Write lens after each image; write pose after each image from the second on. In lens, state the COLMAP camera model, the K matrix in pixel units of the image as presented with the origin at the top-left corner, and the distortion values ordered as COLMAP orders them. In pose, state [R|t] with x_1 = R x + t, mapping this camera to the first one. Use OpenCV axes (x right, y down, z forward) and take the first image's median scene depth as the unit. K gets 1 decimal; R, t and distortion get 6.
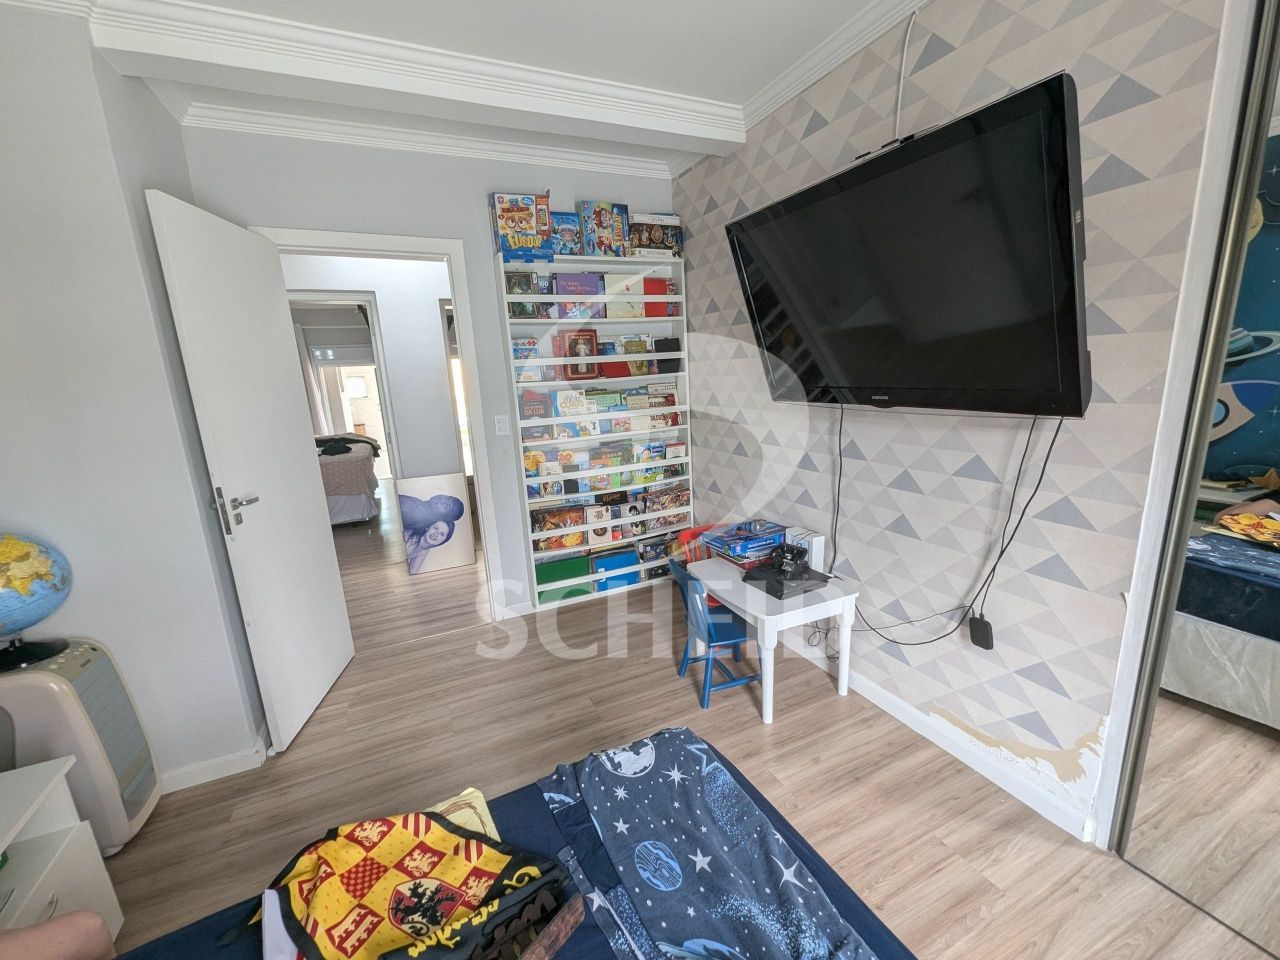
lens RADIAL K [[531.6, 0, 651.9], [0, 531.6, 489.1], [0, 0, 1]] dist [0.001898, -0.001250]
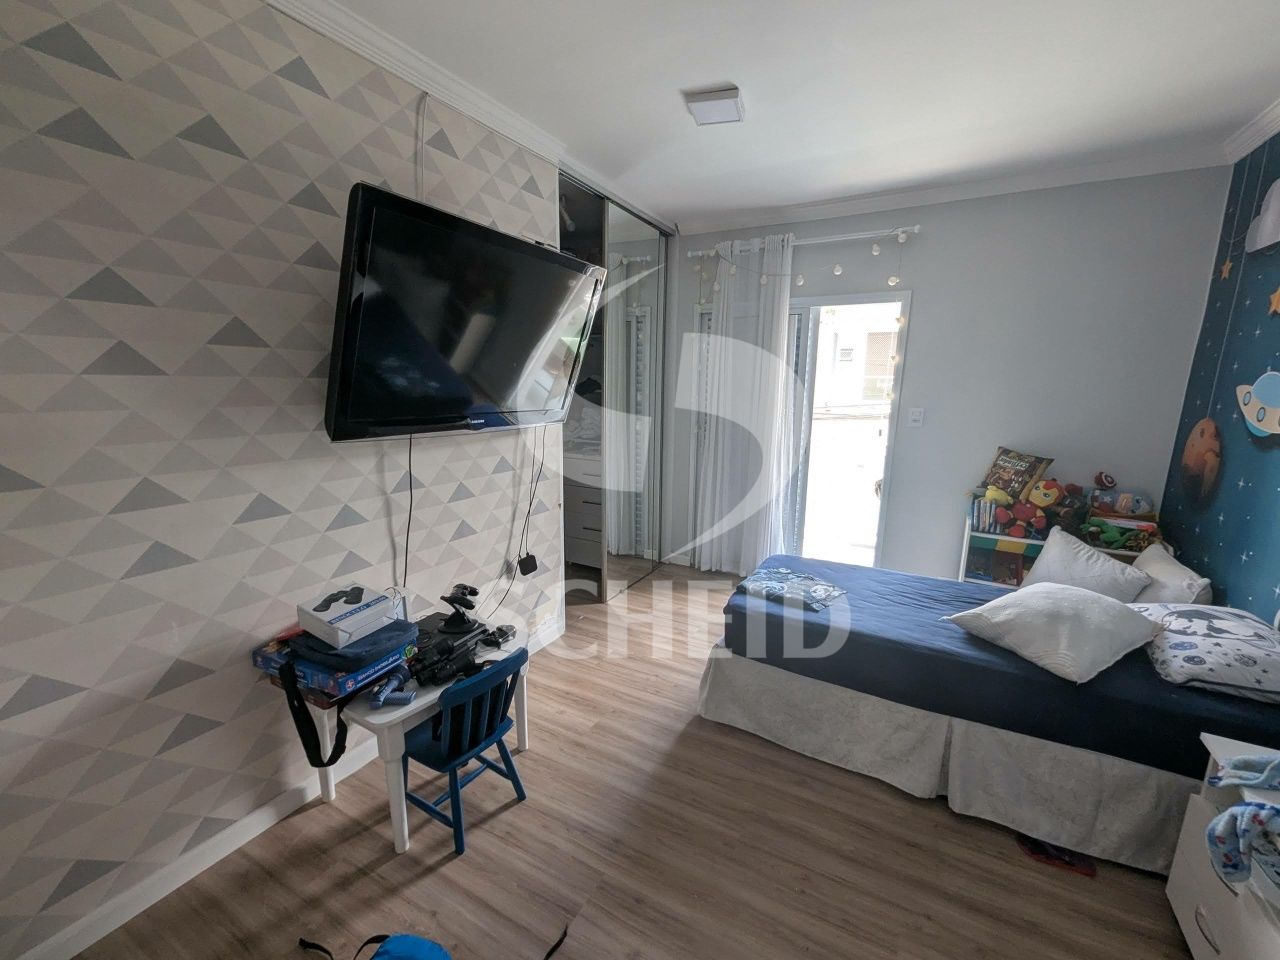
lens RADIAL K [[531.6, 0, 644.5], [0, 531.6, 488.2], [0, 0, 1]] dist [0.001898, -0.001250]
pose [[-0.575867, -0.129589, 0.807208, -1.224547], [0.187599, 0.940065, 0.284752, -0.489419], [-0.795728, 0.315411, -0.517042, 2.233511]]
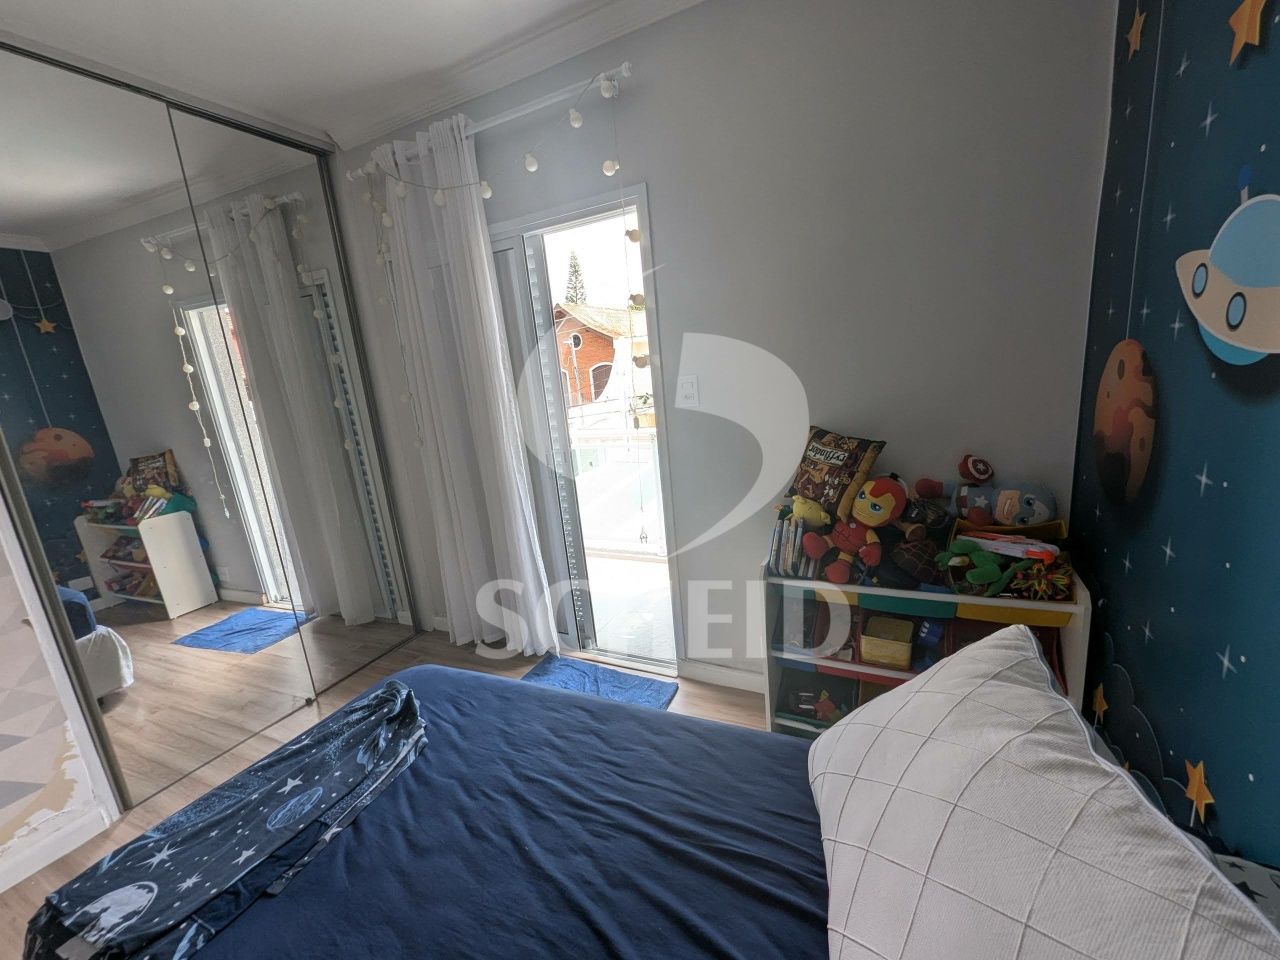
lens RADIAL K [[531.6, 0, 643.9], [0, 531.6, 490.7], [0, 0, 1]] dist [0.001898, -0.001250]
pose [[-0.609079, -0.078916, 0.789173, -1.037967], [0.283770, 0.907482, 0.309759, -0.041587], [-0.740606, 0.412611, -0.530335, 0.619515]]
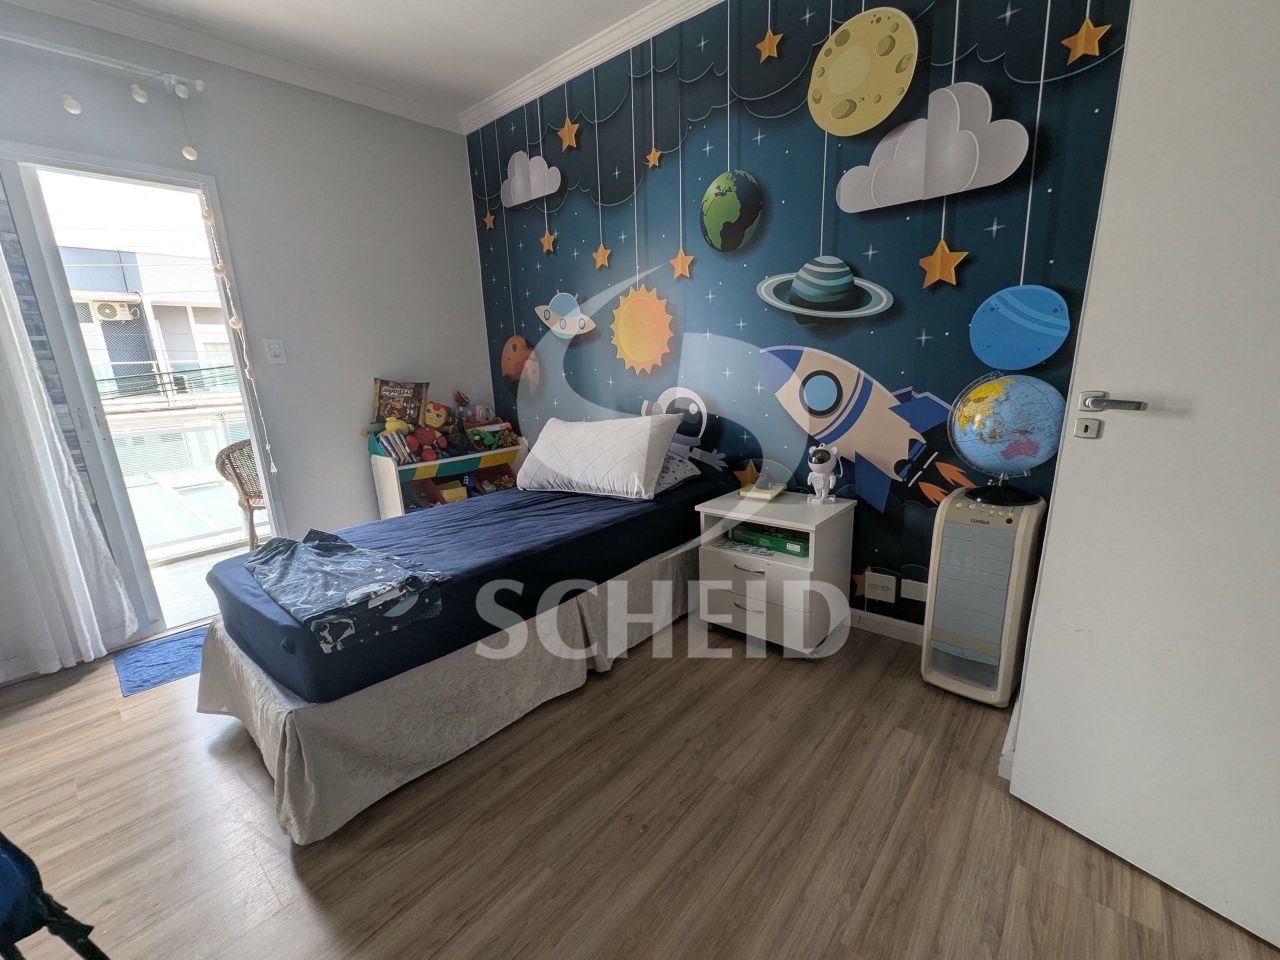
lens RADIAL K [[531.6, 0, 644.1], [0, 531.6, 490.6], [0, 0, 1]] dist [0.001898, -0.001250]
pose [[-0.921270, 0.168952, -0.350309, -0.234374], [-0.006408, 0.893999, 0.448022, -0.252089], [0.388870, 0.414994, -0.822532, 2.190632]]
